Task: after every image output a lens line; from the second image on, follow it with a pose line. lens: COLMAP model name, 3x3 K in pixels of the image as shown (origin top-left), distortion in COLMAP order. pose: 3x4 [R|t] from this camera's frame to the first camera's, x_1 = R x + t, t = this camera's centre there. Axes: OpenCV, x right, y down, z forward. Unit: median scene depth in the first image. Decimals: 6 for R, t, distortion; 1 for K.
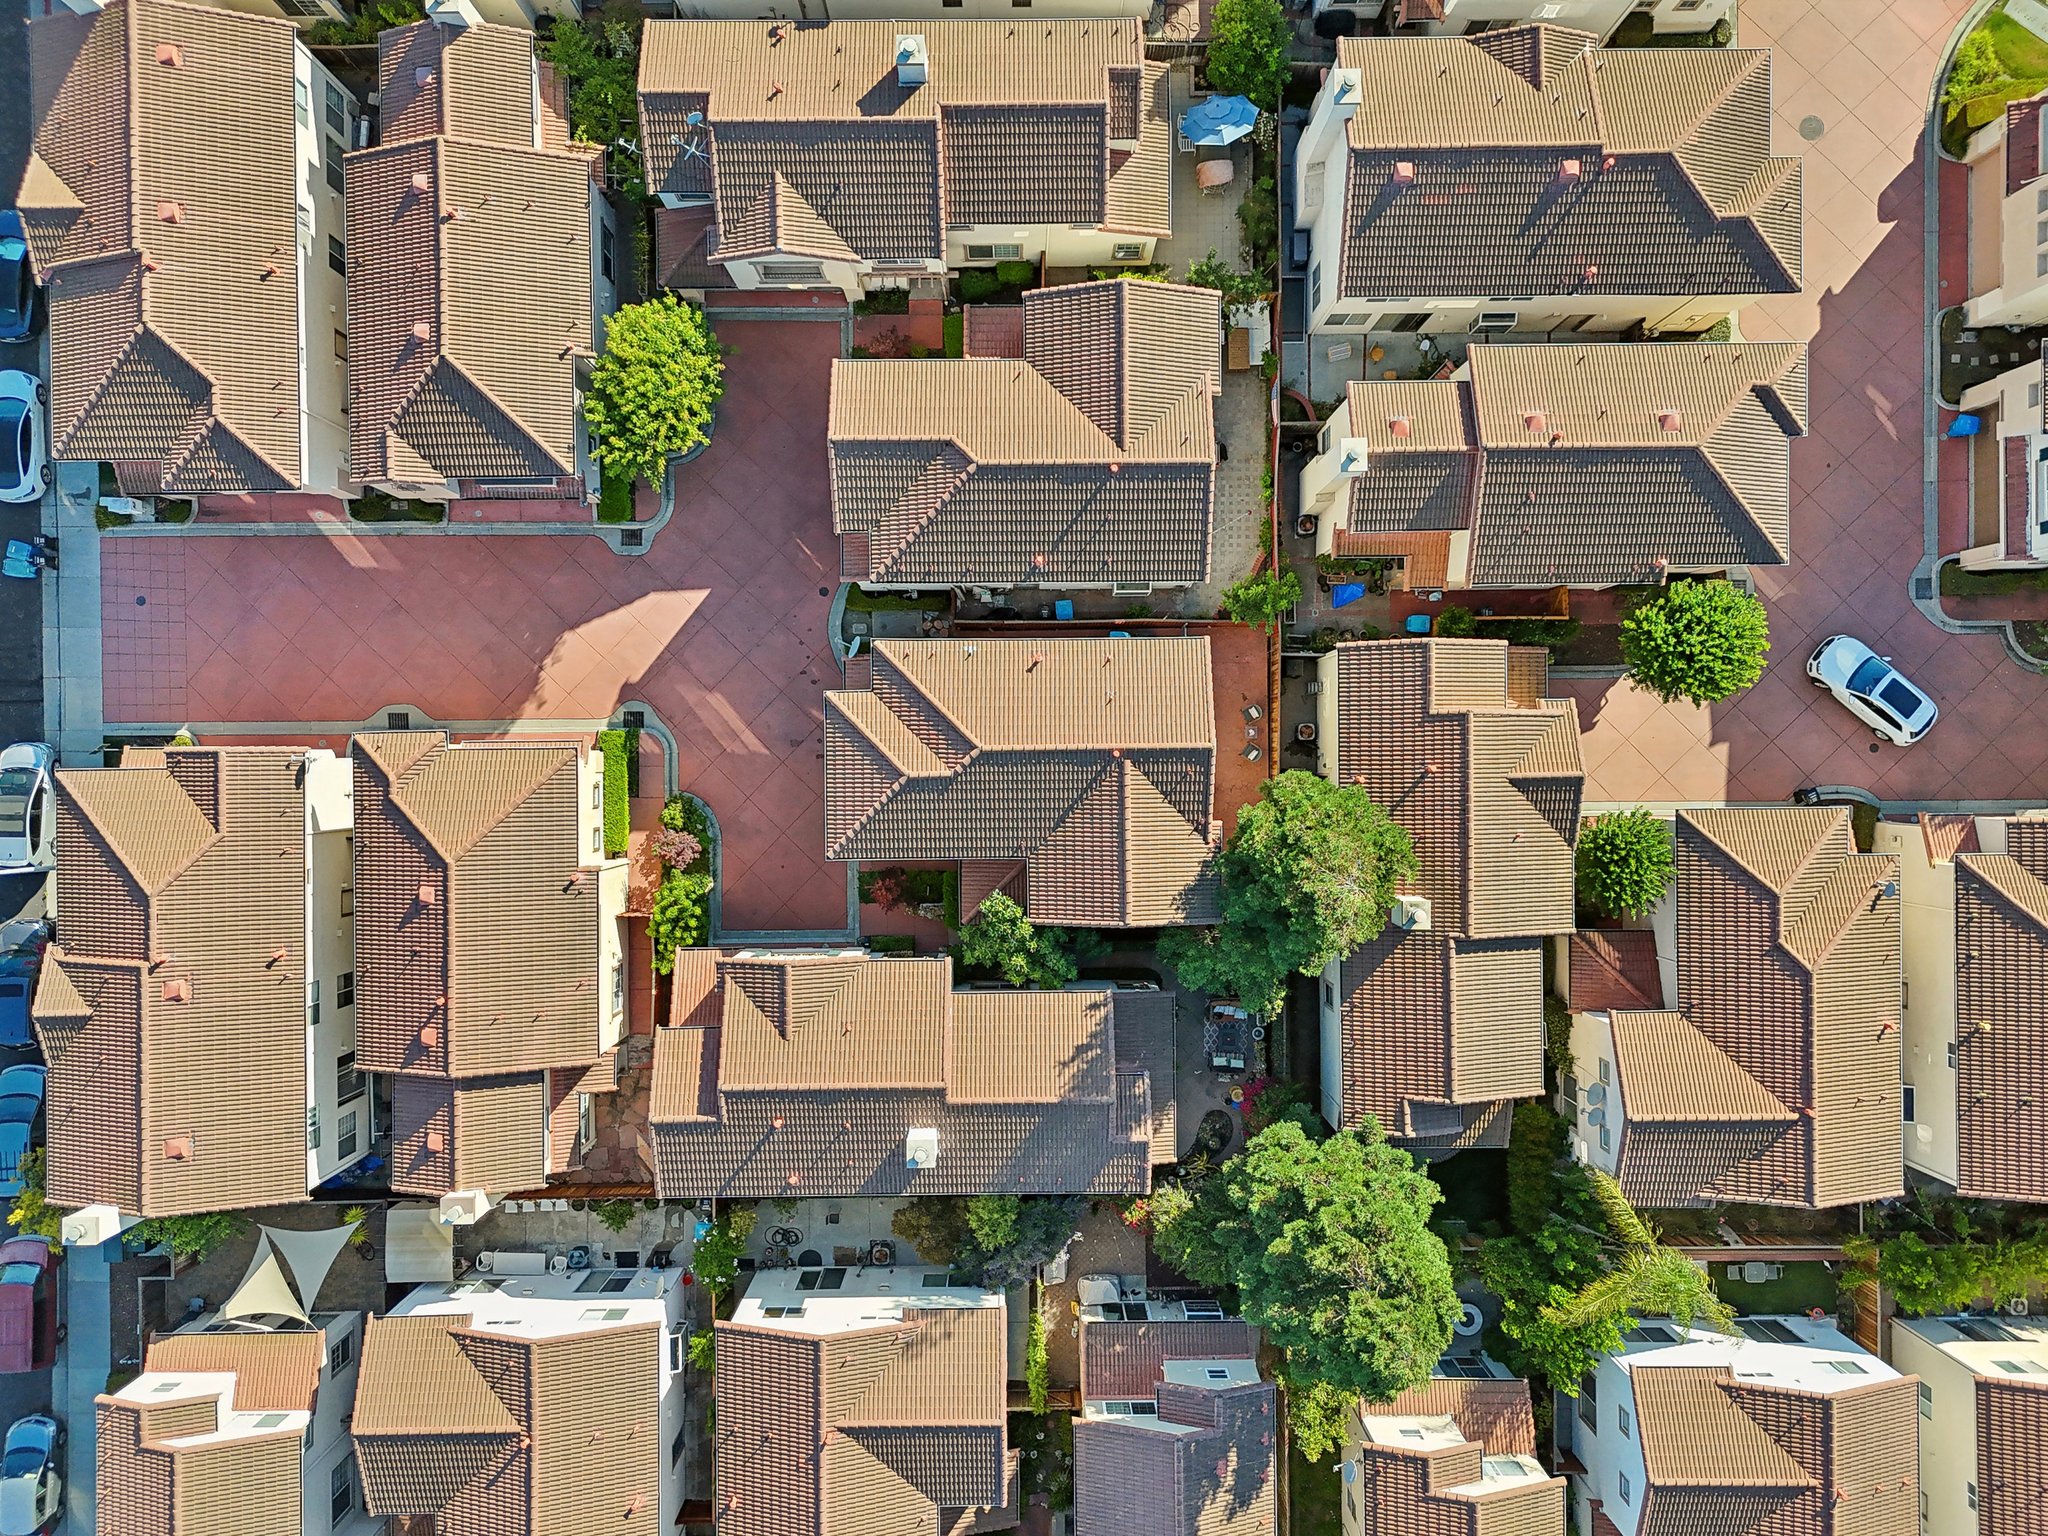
lens RADIAL K [[1542.0, 0, 1022.2], [0, 1542.0, 749.2], [0, 0, 1]] dist [0.081107, -0.096496]
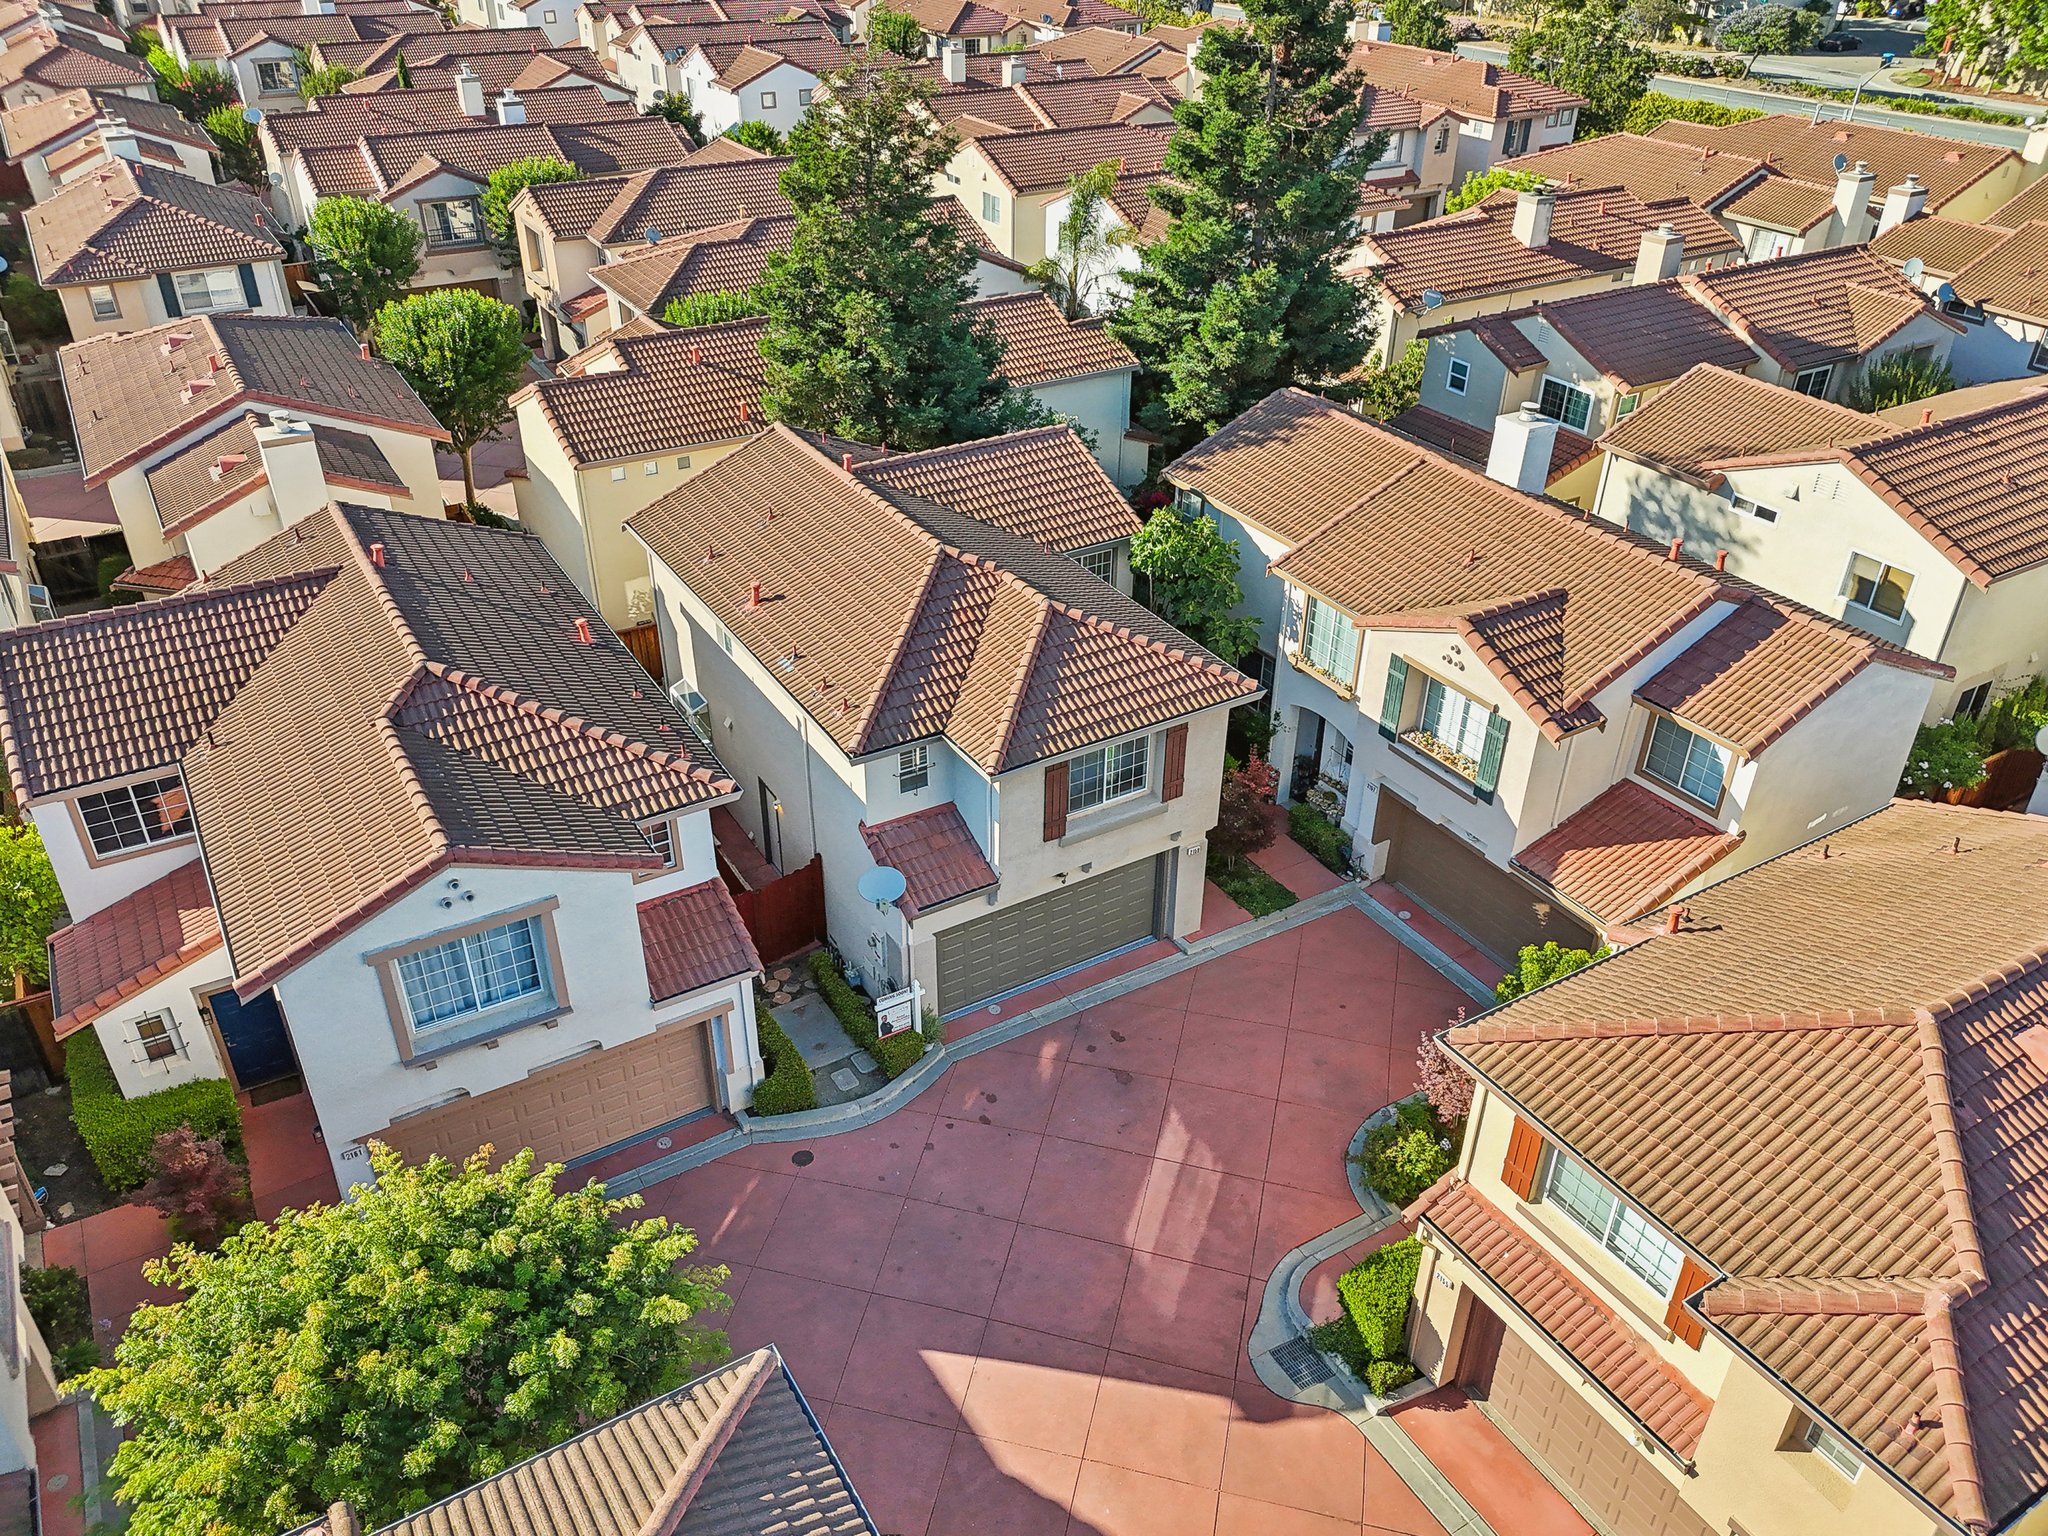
lens RADIAL K [[1494.0, 0, 1036.9], [0, 1494.0, 789.7], [0, 0, 1]] dist [0.089229, -0.063665]
pose [[-0.510525, -0.476889, 0.715500, -0.478317], [0.859688, -0.266302, 0.435913, -0.232161], [-0.017343, 0.837652, 0.545930, 0.755026]]
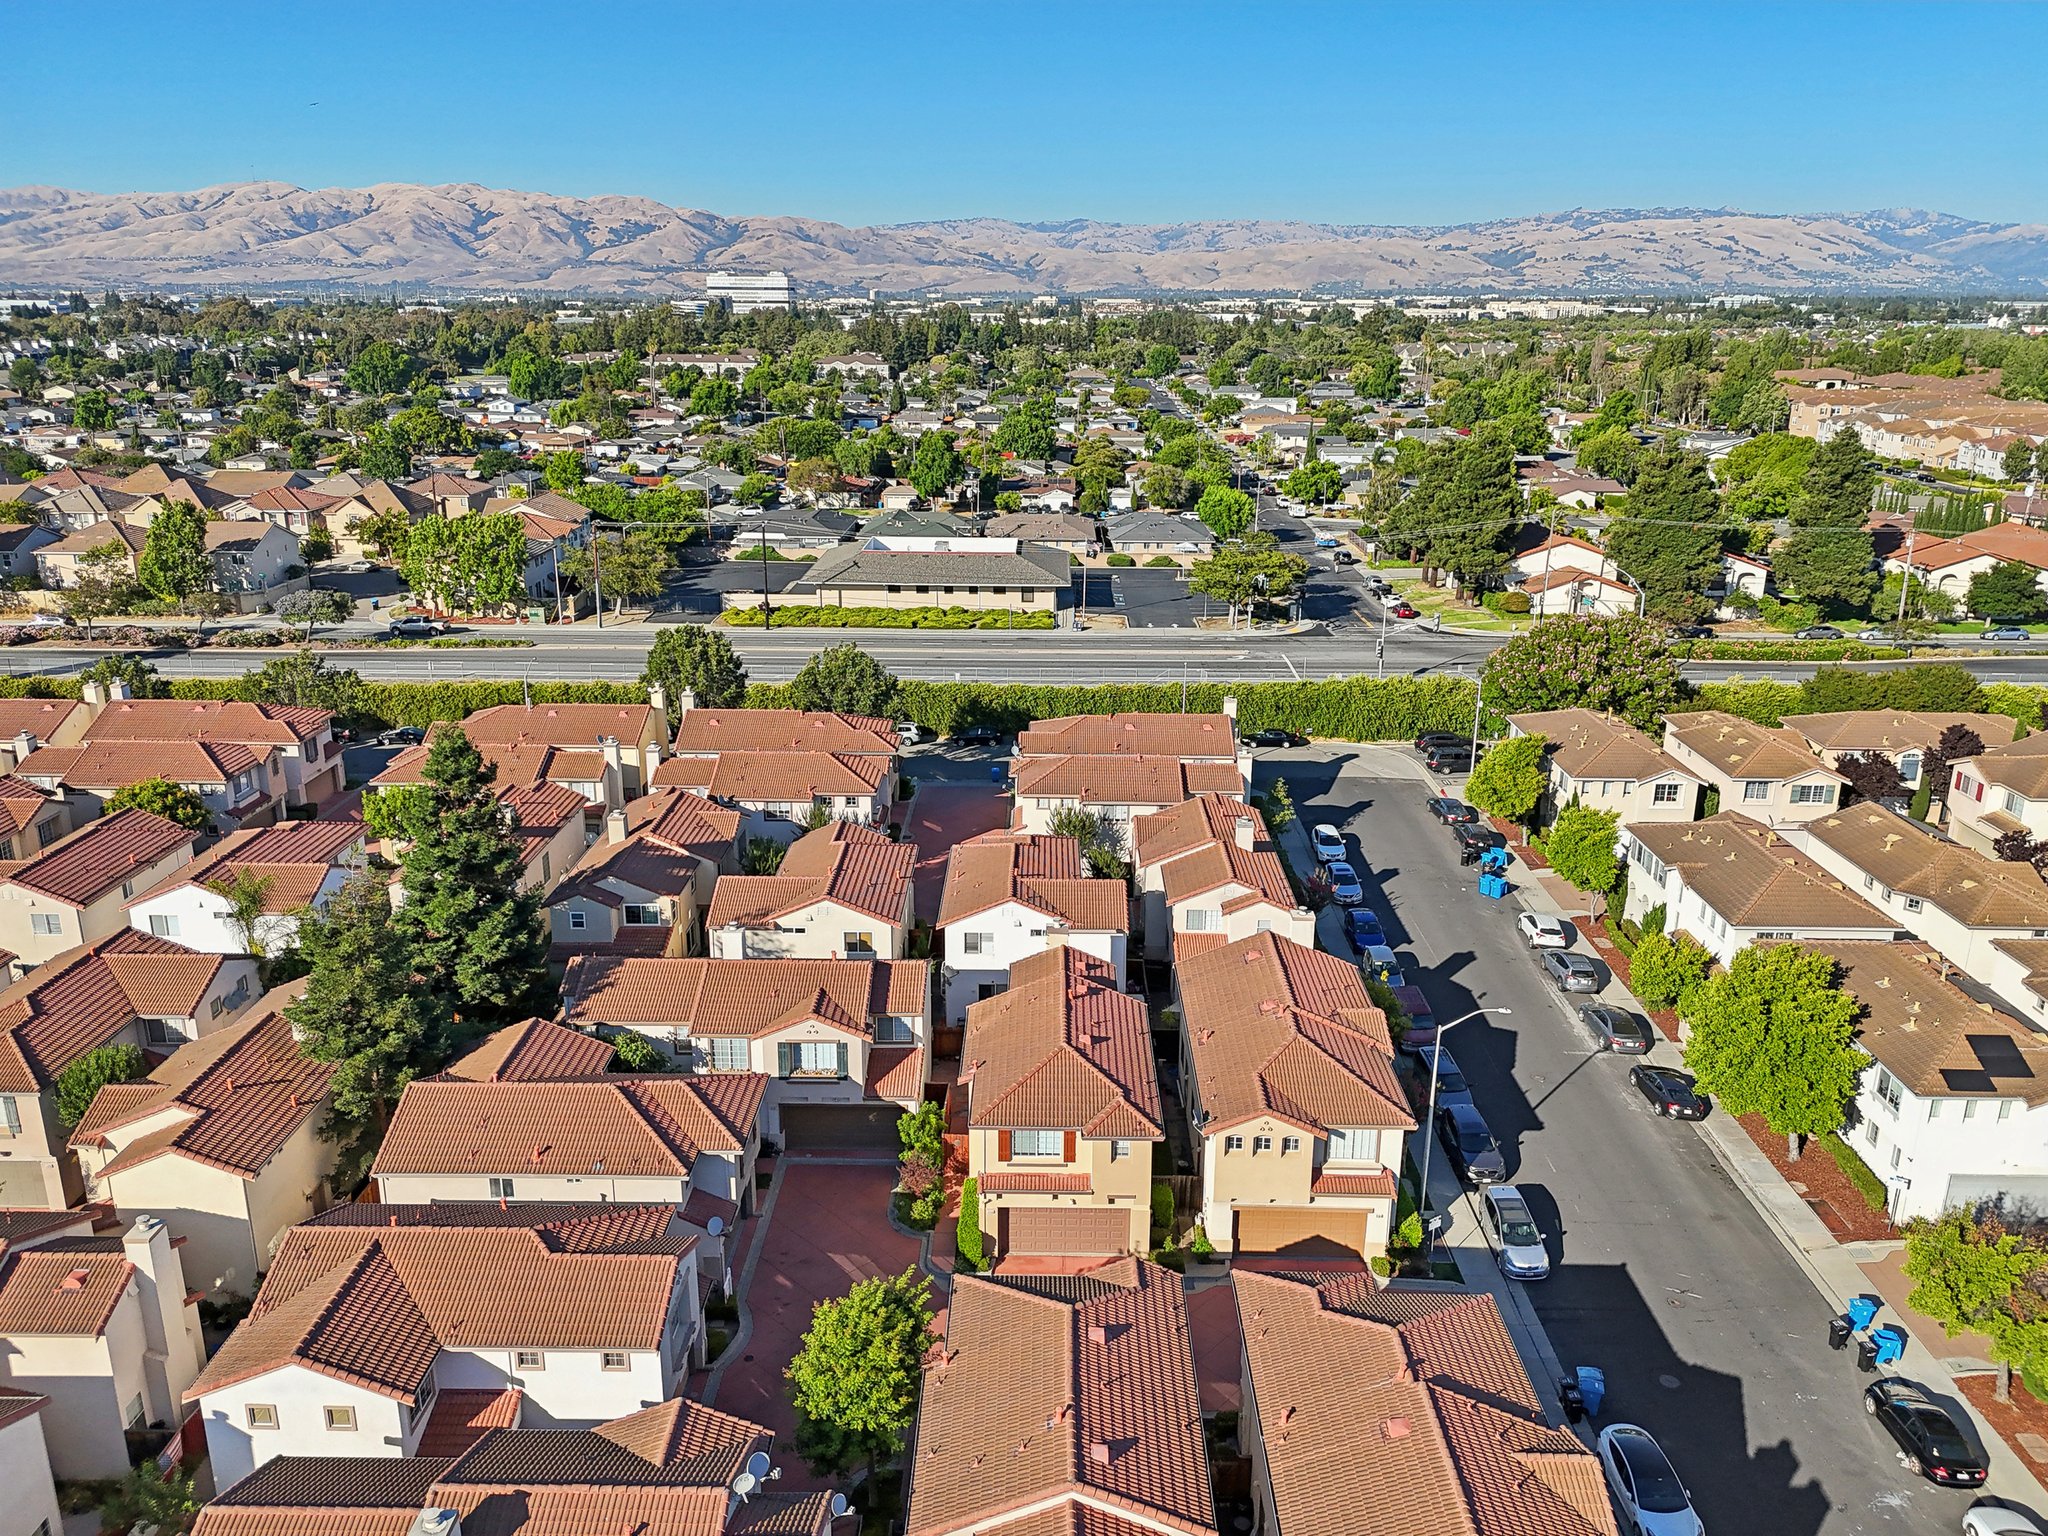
lens RADIAL K [[1493.2, 0, 1014.8], [0, 1493.2, 765.6], [0, 0, 1]] dist [0.088952, -0.092655]
pose [[-0.999283, -0.019646, 0.032367, -0.357427], [0.036681, -0.290419, 0.956196, -0.980607], [-0.009385, 0.956698, 0.290931, 0.429789]]
